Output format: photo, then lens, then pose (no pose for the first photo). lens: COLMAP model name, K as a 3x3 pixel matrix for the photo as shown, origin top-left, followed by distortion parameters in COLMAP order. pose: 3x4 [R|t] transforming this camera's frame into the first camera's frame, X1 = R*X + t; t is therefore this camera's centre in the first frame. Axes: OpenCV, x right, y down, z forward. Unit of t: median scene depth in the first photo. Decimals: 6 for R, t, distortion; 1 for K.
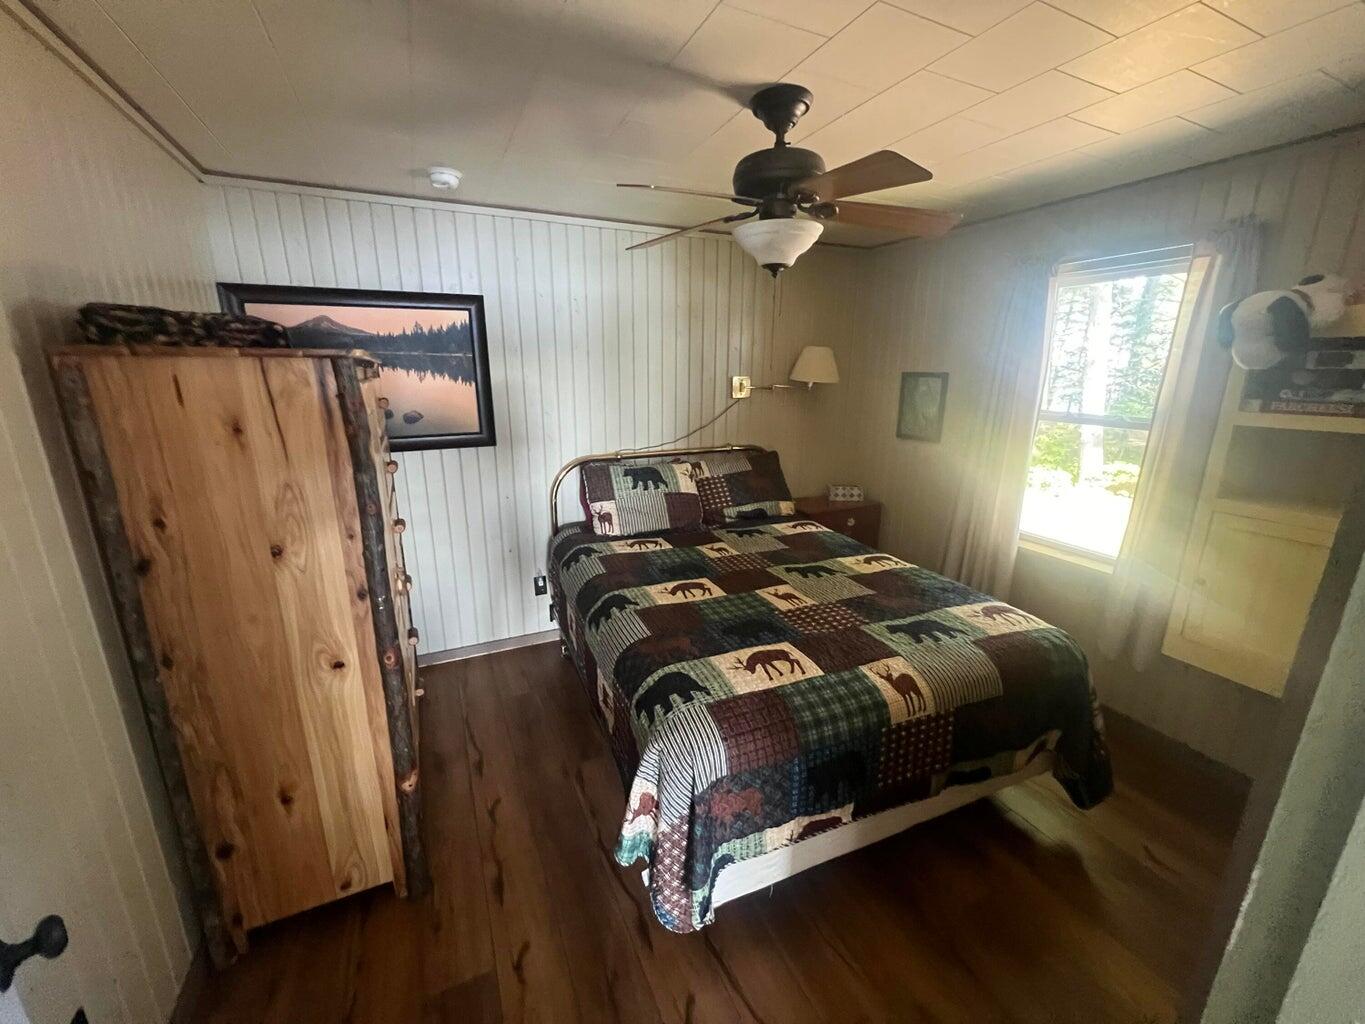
lens RADIAL K [[555.0, 0, 686.0], [0, 555.0, 509.7], [0, 0, 1]] dist [0.000093, 0.000428]
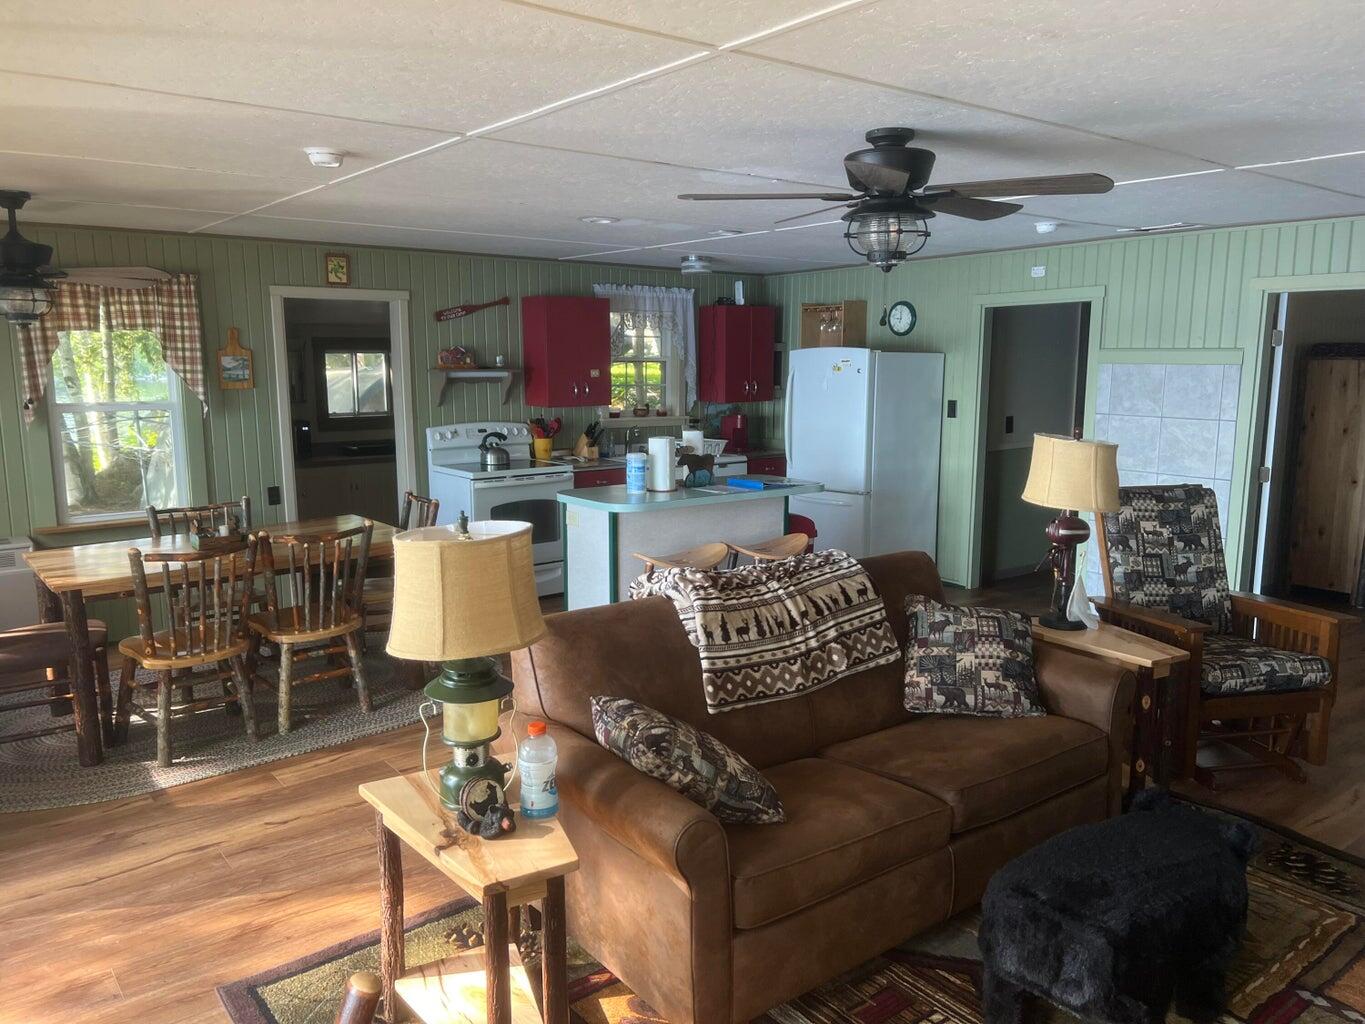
lens RADIAL K [[1026.7, 0, 692.7], [0, 1026.7, 517.4], [0, 0, 1]] dist [0.084140, -0.006970]
pose [[0.217021, 0.146095, -0.965173, 3.747228], [-0.249382, 0.964225, 0.089878, 0.843398], [0.943775, 0.221192, 0.245690, -3.294772]]
